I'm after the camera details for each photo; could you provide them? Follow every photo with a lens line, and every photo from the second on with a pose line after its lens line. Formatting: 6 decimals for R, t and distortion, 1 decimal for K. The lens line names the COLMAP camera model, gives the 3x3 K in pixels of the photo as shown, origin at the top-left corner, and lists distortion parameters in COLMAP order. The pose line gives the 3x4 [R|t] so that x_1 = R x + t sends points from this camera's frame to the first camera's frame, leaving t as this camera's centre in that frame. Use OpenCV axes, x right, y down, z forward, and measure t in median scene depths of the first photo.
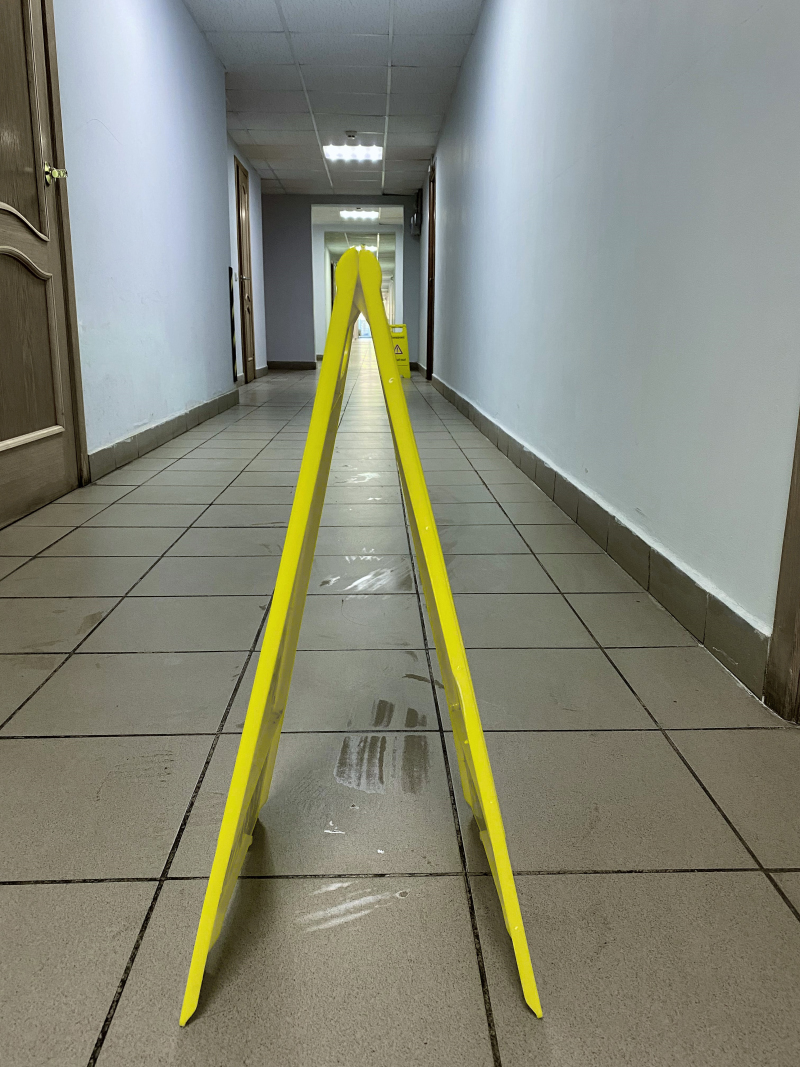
lens RADIAL K [[802.7, 0, 397.5], [0, 802.7, 535.1], [0, 0, 1]] dist [0.005970, -0.012119]
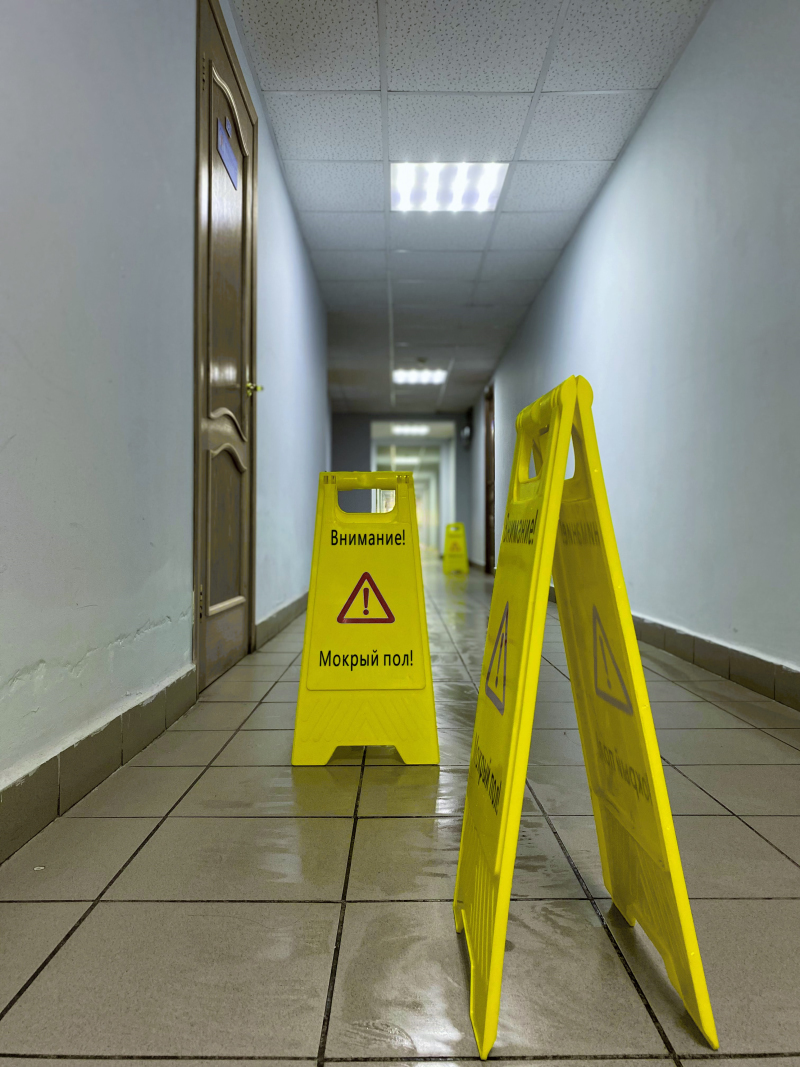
lens RADIAL K [[802.7, 0, 397.5], [0, 802.7, 535.1], [0, 0, 1]] dist [0.005970, -0.012119]
pose [[0.999681, -0.004638, -0.024807, -0.055624], [-0.001712, 0.968240, -0.250015, 0.019413], [0.025179, 0.249978, 0.967924, -0.032150]]
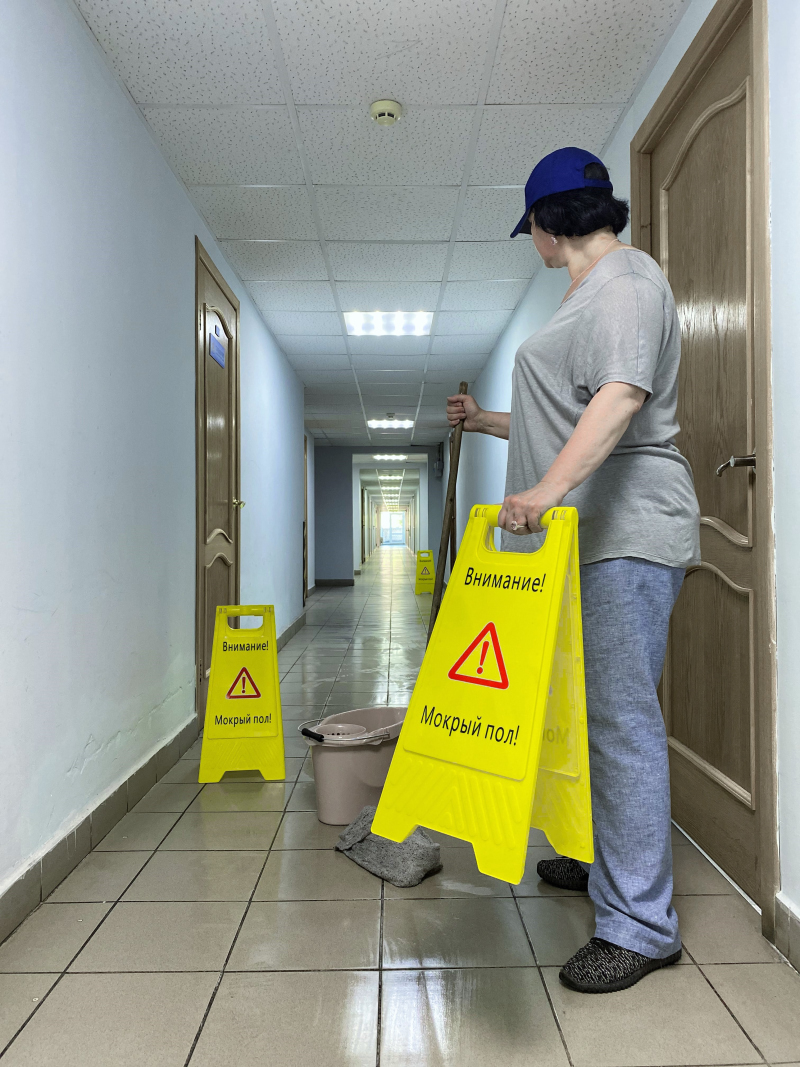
lens RADIAL K [[802.7, 0, 397.5], [0, 802.7, 535.1], [0, 0, 1]] dist [0.005970, -0.012119]
pose [[0.999733, -0.009699, -0.020979, -0.017686], [0.004300, 0.969890, -0.243504, 0.006442], [0.022709, 0.243349, 0.969673, -0.183879]]
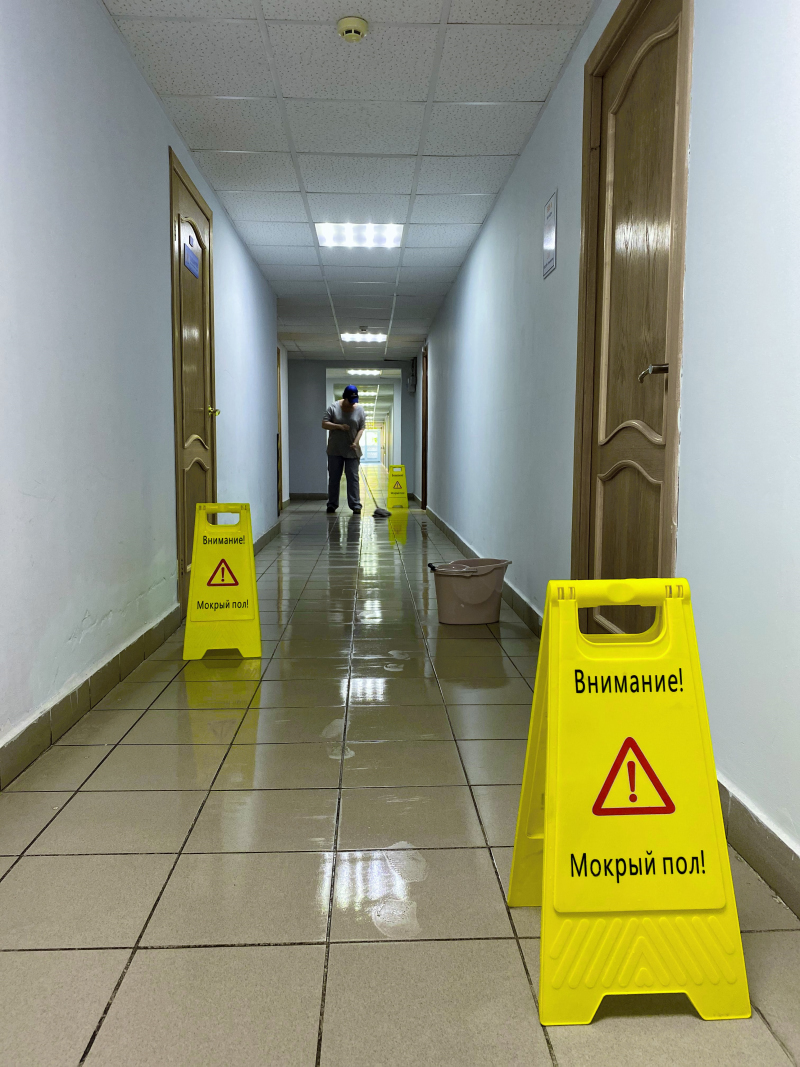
lens RADIAL K [[803.2, 0, 400.0], [0, 803.2, 533.5], [0, 0, 1]] dist [0.004576, -0.010877]
pose [[0.999931, -0.002539, 0.011429, -0.011791], [0.004185, 0.989220, -0.146375, 0.021972], [-0.010935, 0.146413, 0.989163, -0.215594]]
